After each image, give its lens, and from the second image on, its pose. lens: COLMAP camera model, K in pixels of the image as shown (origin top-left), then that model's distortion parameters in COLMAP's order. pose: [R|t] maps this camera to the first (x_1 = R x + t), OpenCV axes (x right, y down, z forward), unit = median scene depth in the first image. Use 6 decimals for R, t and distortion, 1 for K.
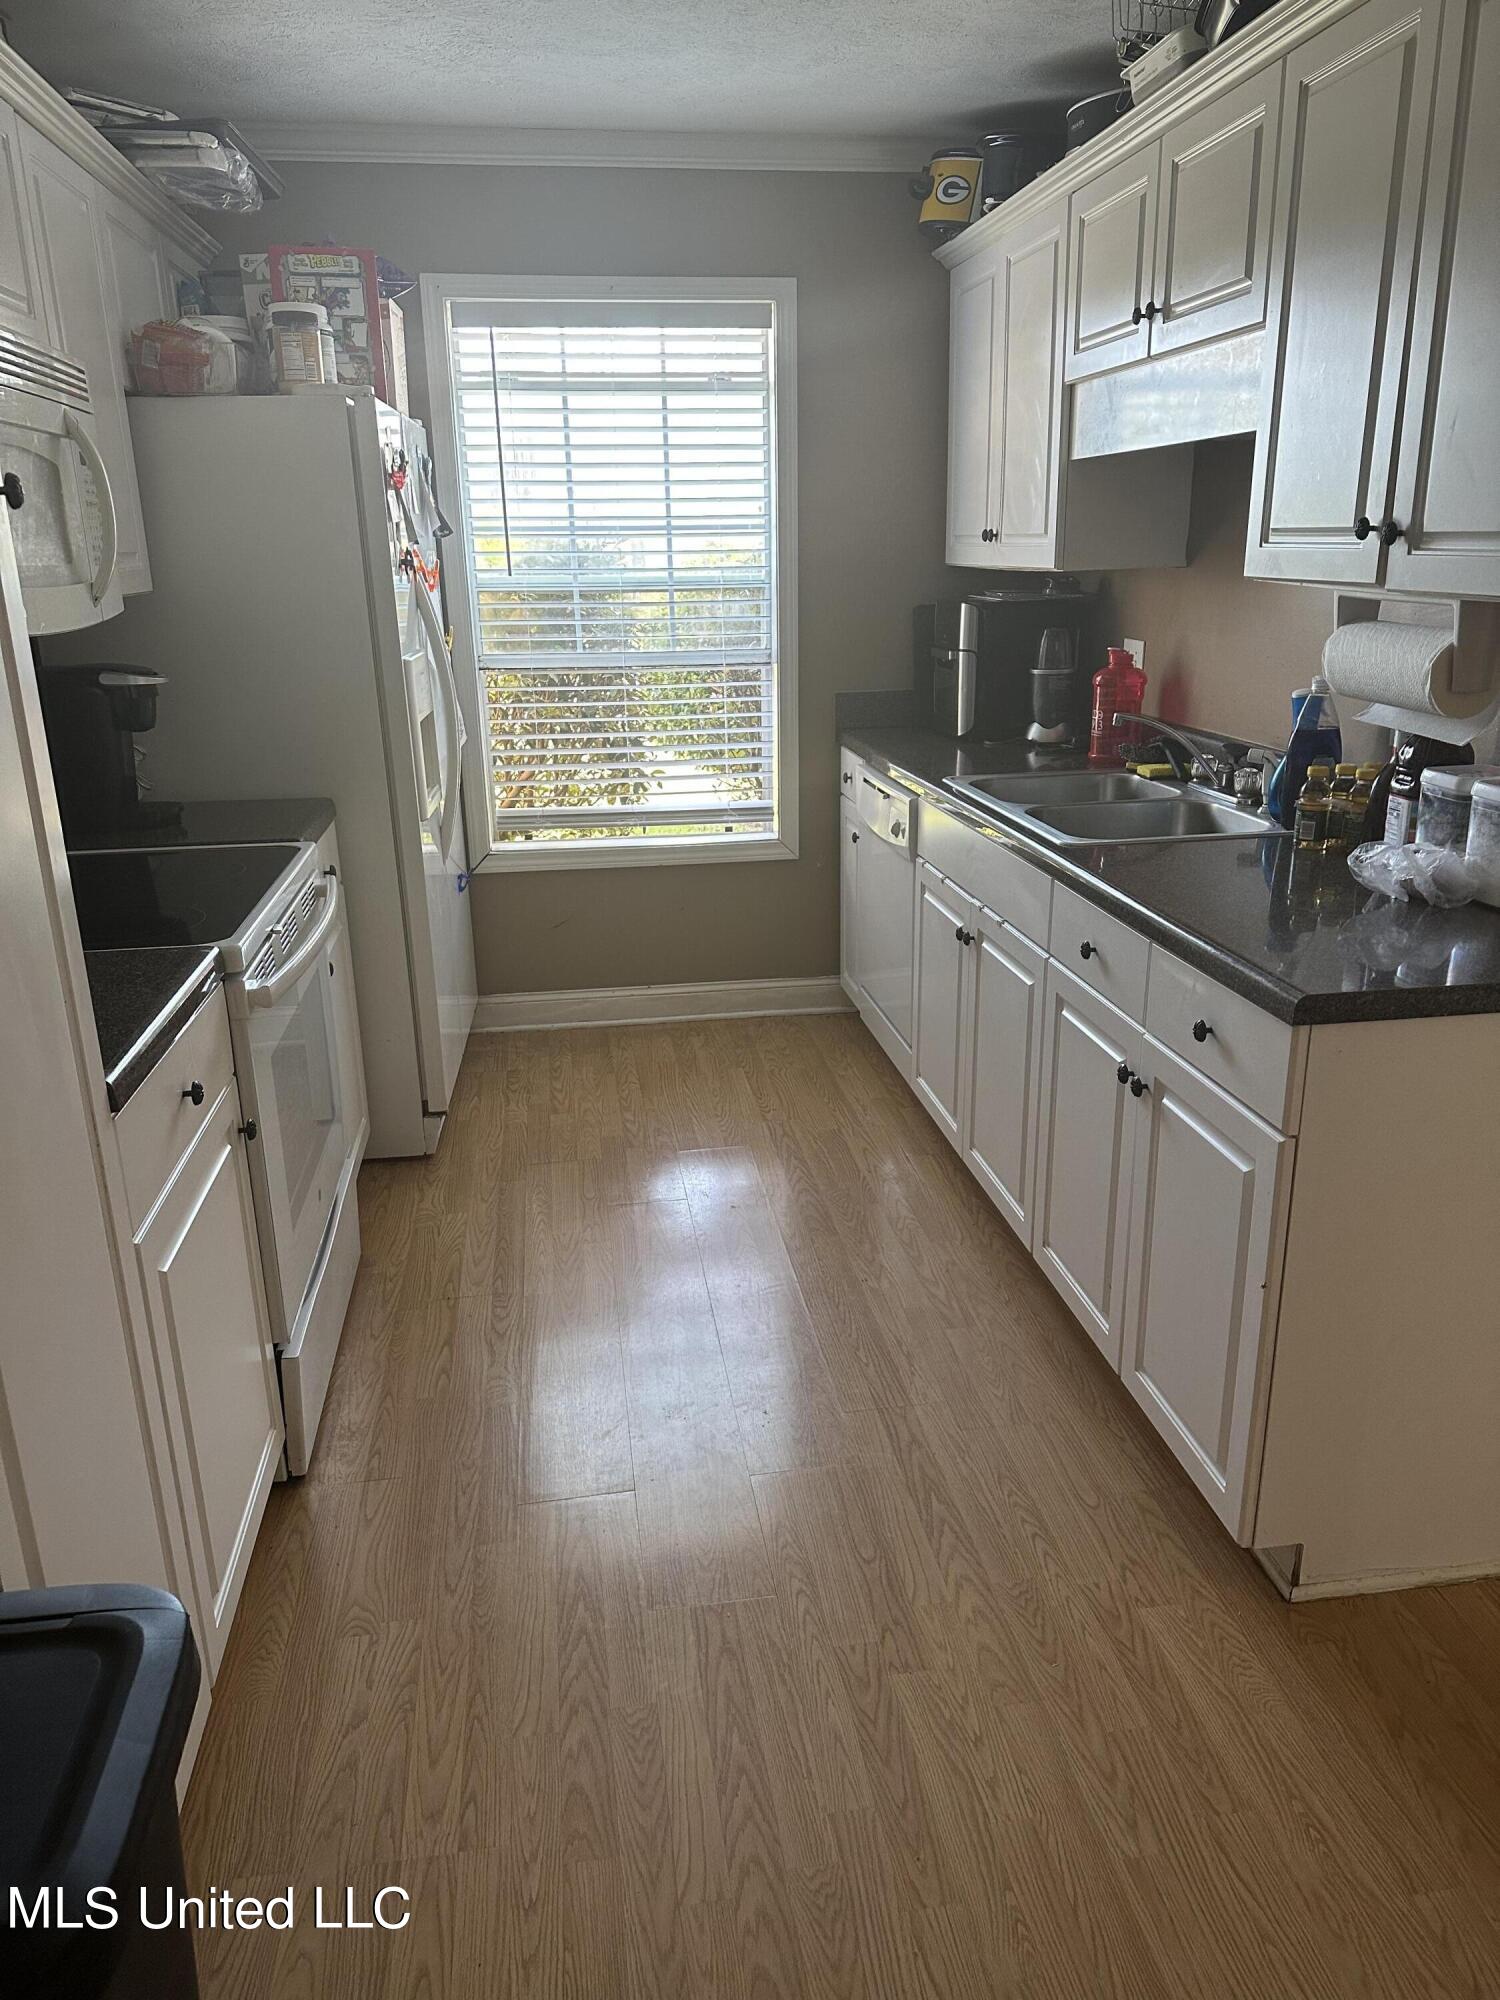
lens RADIAL K [[1401.6, 0, 750.0], [0, 1401.6, 1000.0], [0, 0, 1]] dist [0.076542, -0.080830]
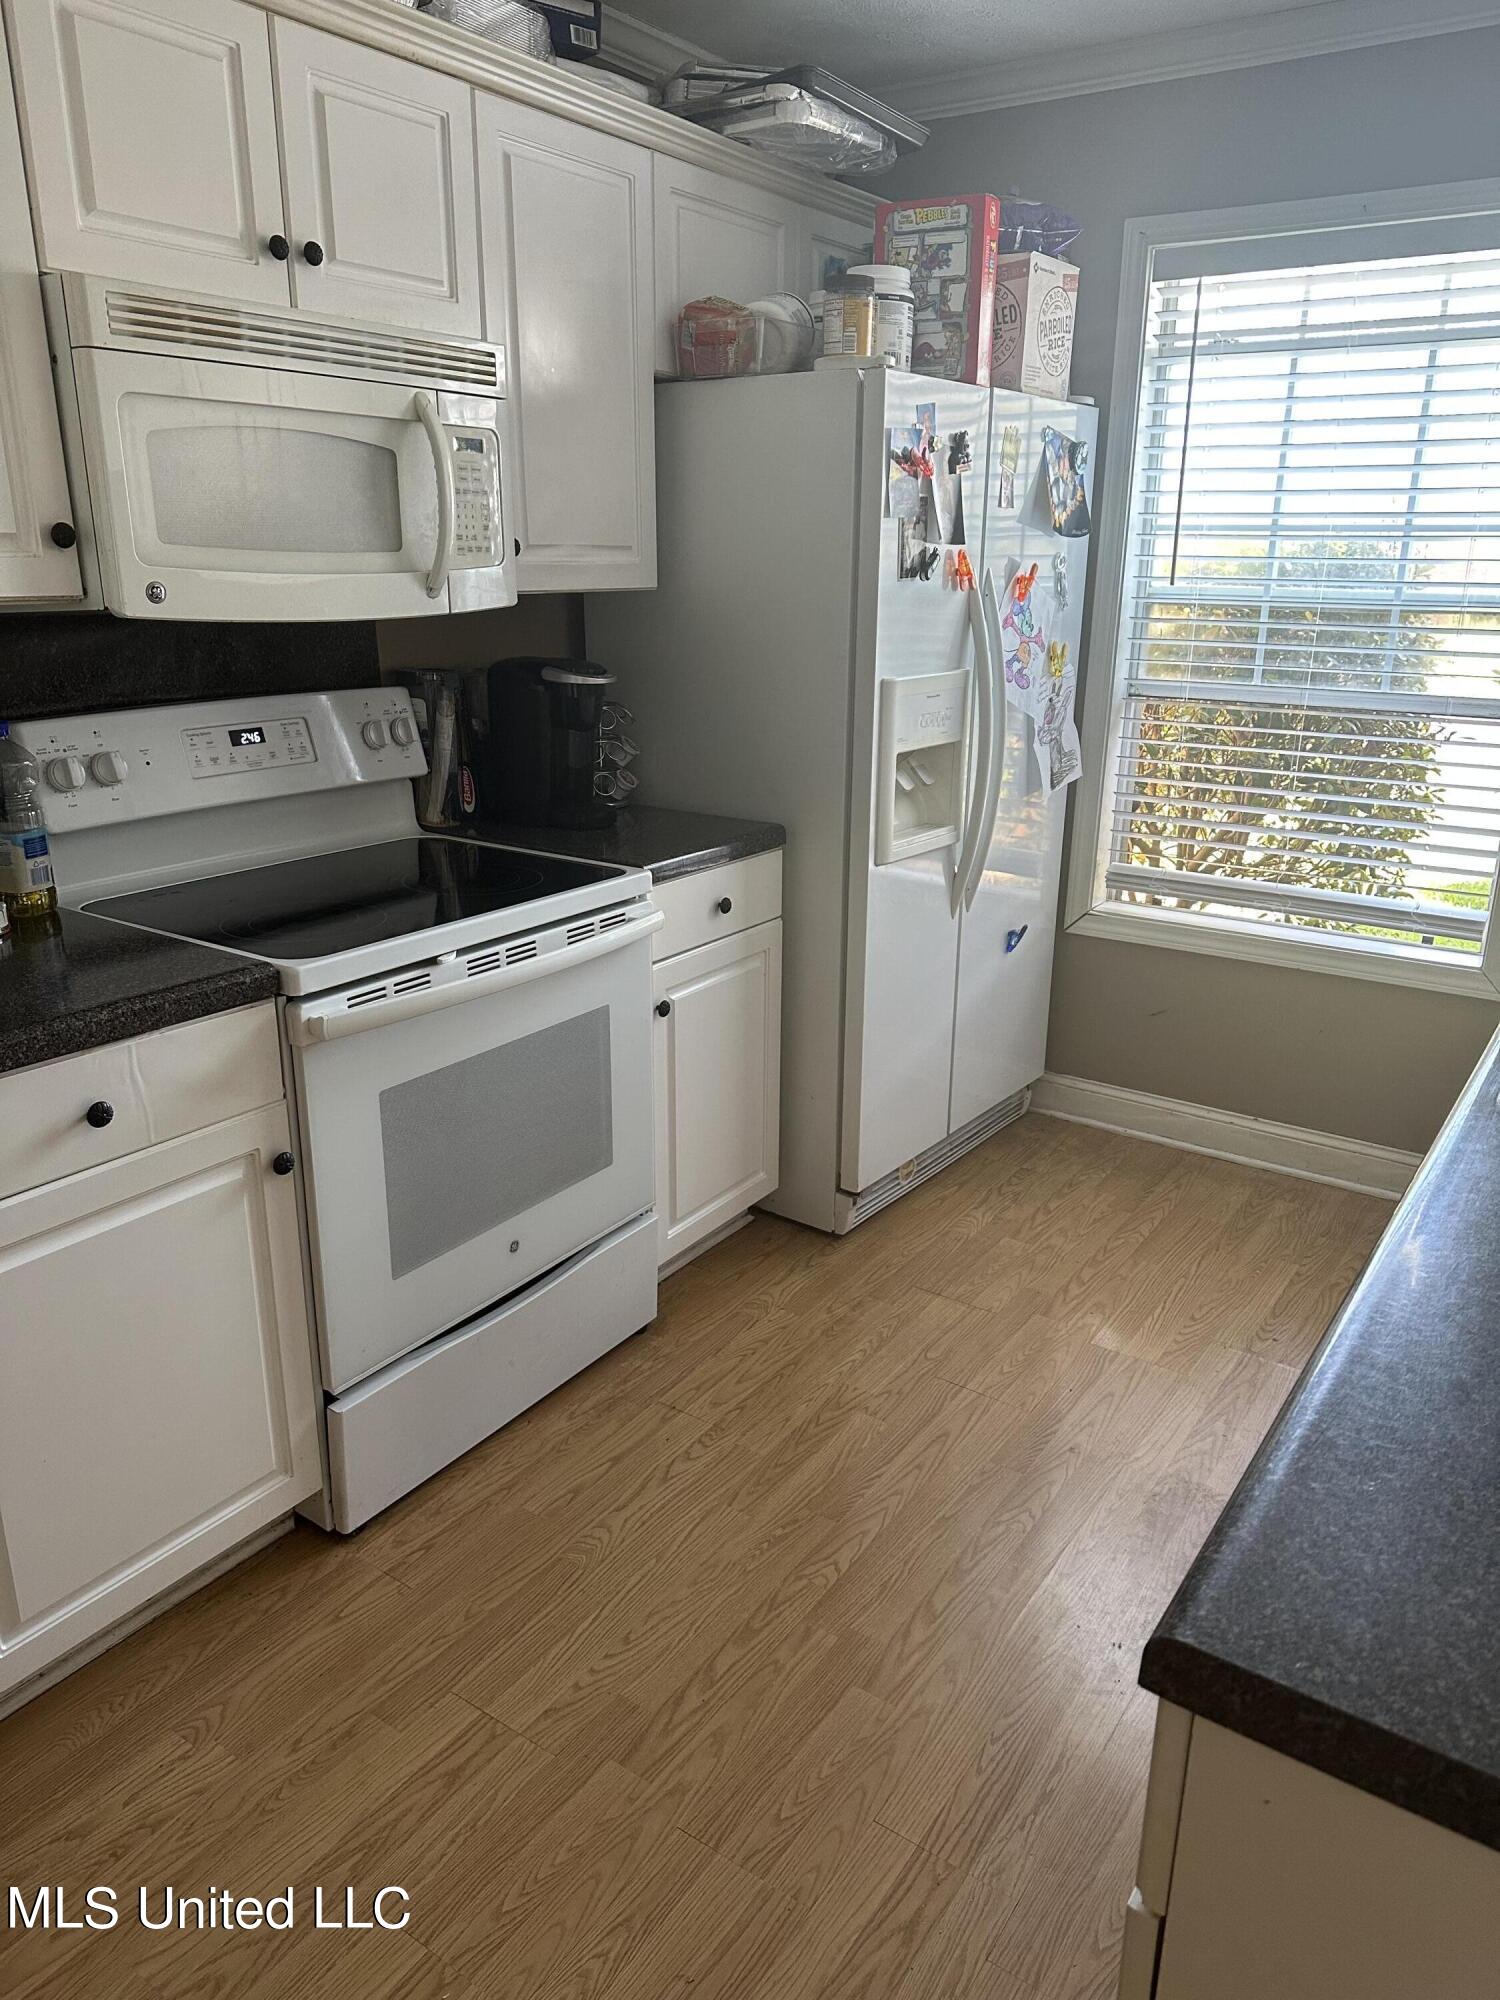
lens RADIAL K [[1401.6, 0, 750.0], [0, 1401.6, 1000.0], [0, 0, 1]] dist [0.076542, -0.080830]
pose [[0.737364, 0.231733, -0.634504, 0.273818], [-0.231917, 0.969066, 0.084409, -0.100511], [0.634436, 0.084912, 0.768297, 0.297705]]
